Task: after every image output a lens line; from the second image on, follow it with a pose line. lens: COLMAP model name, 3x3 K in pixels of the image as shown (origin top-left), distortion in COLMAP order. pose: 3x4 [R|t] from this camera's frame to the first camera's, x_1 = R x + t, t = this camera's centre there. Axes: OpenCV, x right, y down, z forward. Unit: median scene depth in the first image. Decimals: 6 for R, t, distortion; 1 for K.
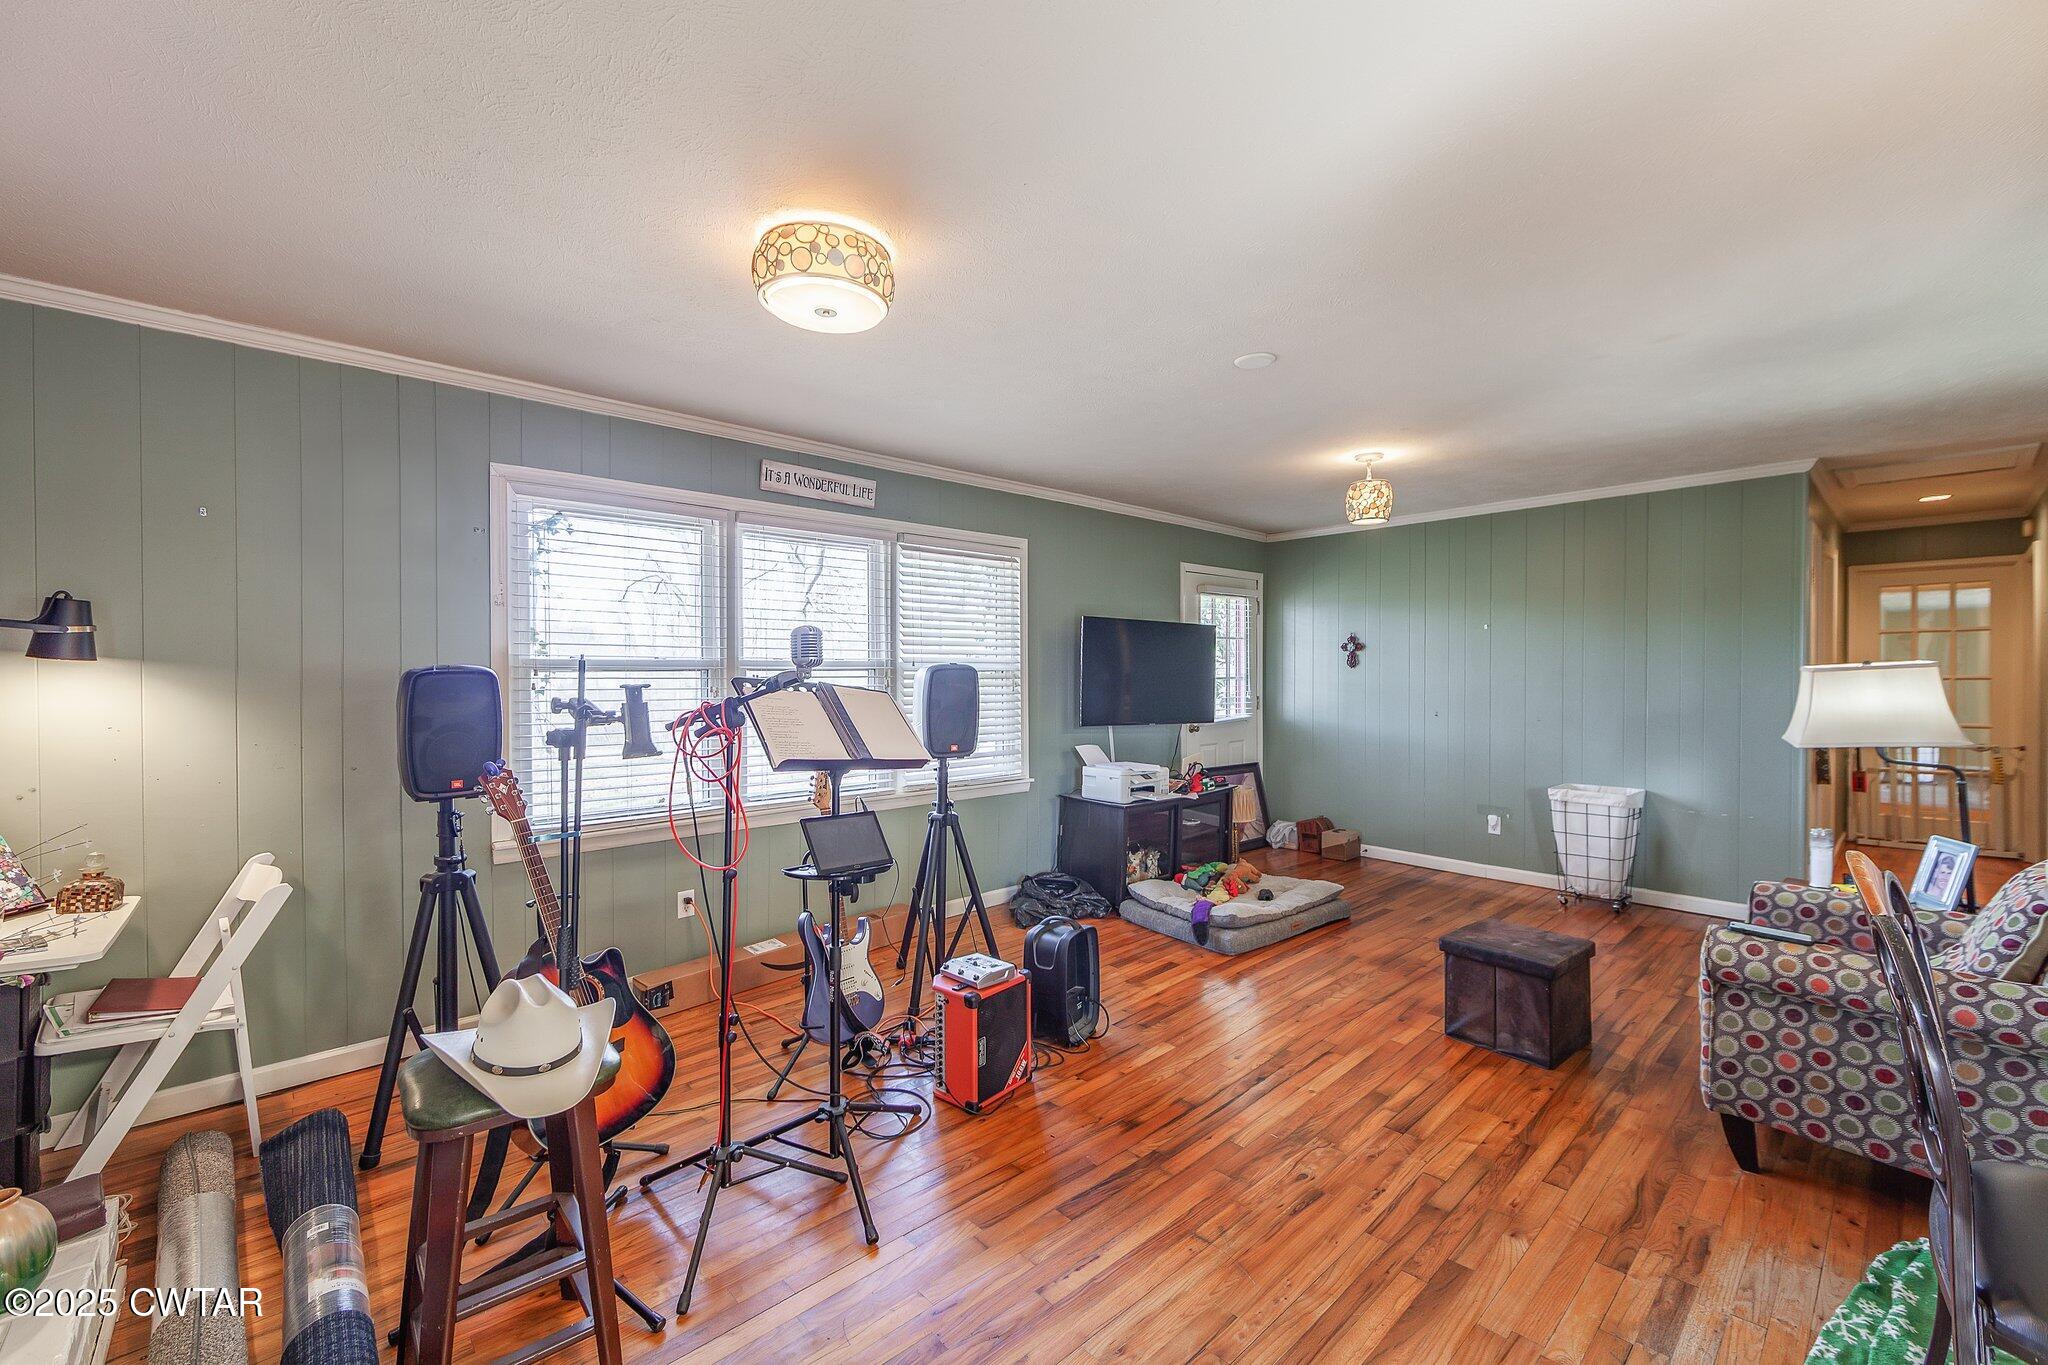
lens RADIAL K [[810.0, 0, 1035.4], [0, 810.0, 679.8], [0, 0, 1]] dist [-0.001430, -0.000471]
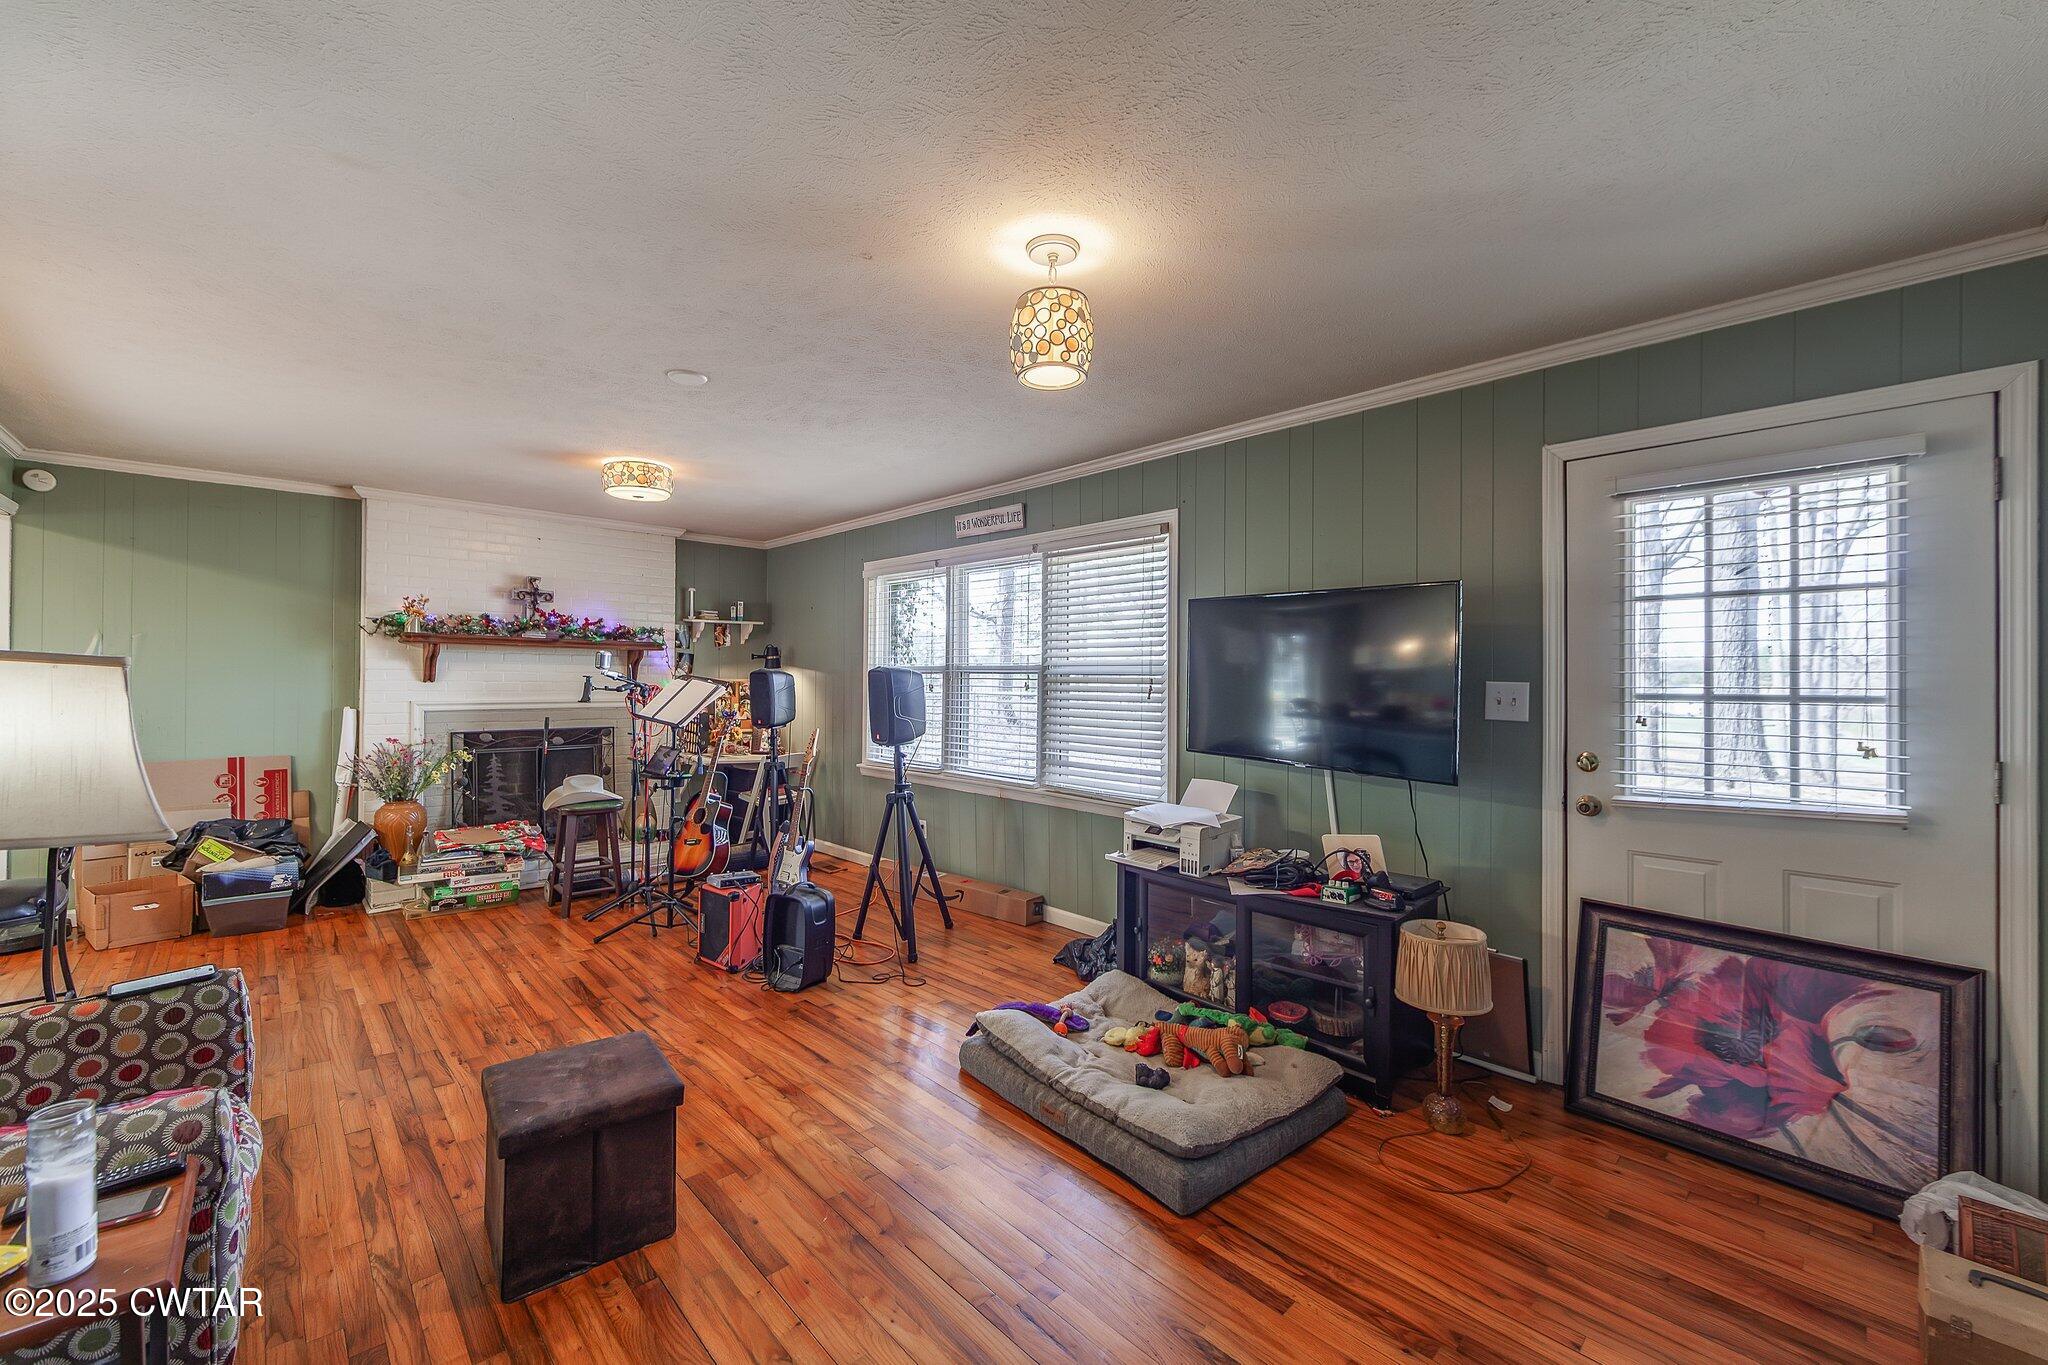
lens RADIAL K [[810.0, 0, 1005.0], [0, 810.0, 684.6], [0, 0, 1]] dist [-0.001430, -0.000471]
pose [[0.011255, 0.010222, -0.999884, 1.022789], [-0.019714, 0.999756, 0.009999, -0.008749], [0.999742, 0.019599, 0.011454, 1.086490]]
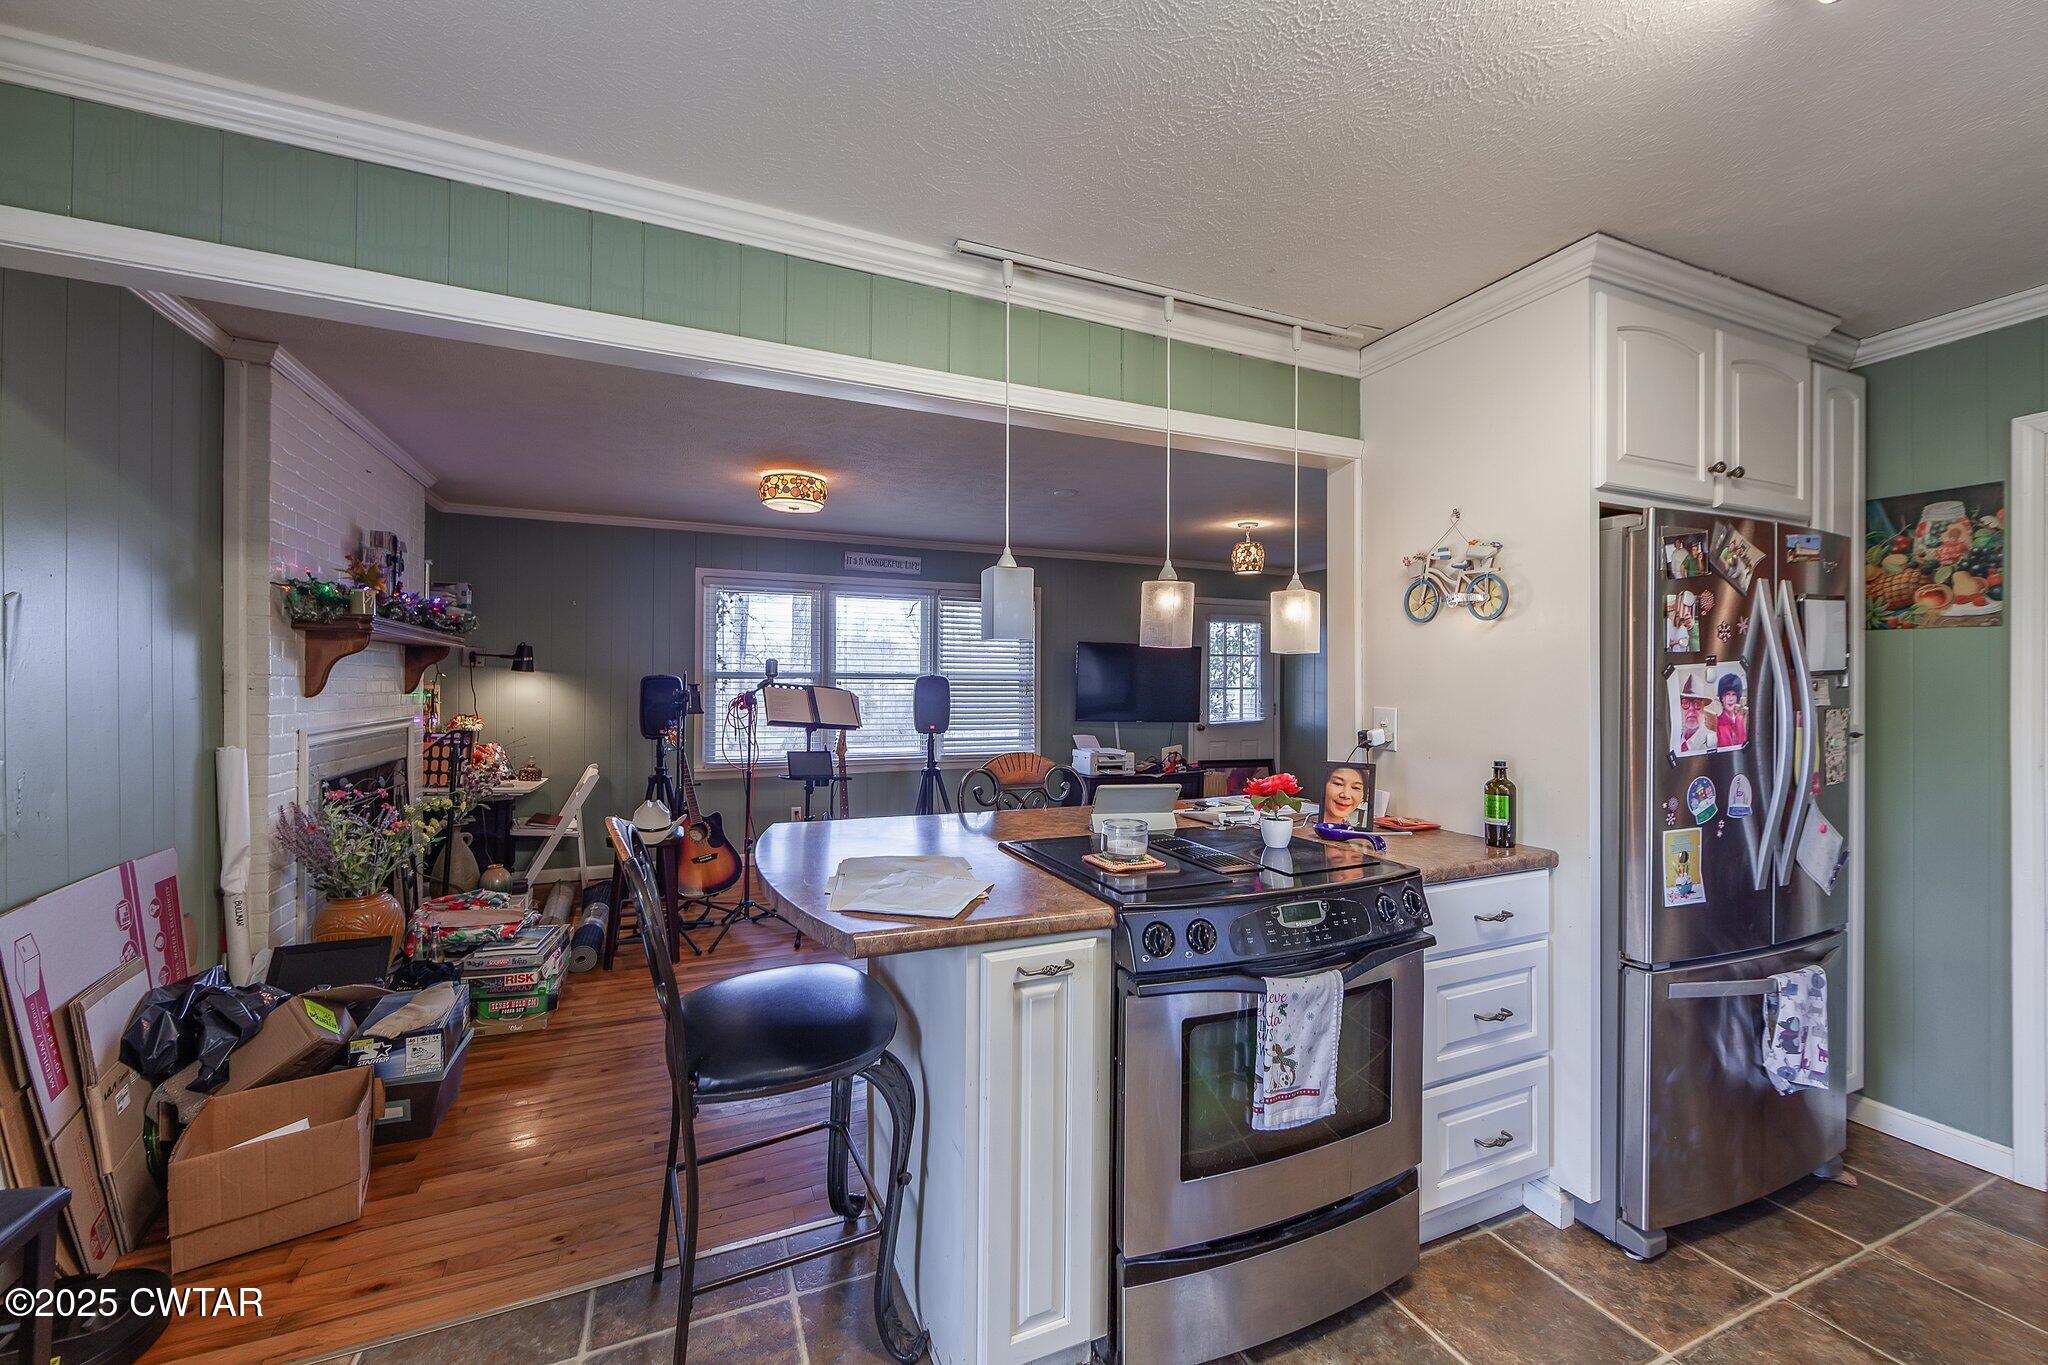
lens RADIAL K [[810.0, 0, 1027.9], [0, 810.0, 679.4], [0, 0, 1]] dist [-0.001430, -0.000471]
pose [[0.944580, 0.006605, -0.328214, 0.568826], [-0.011470, 0.999851, -0.012890, 0.006253], [0.328080, 0.015940, 0.944515, -0.440670]]
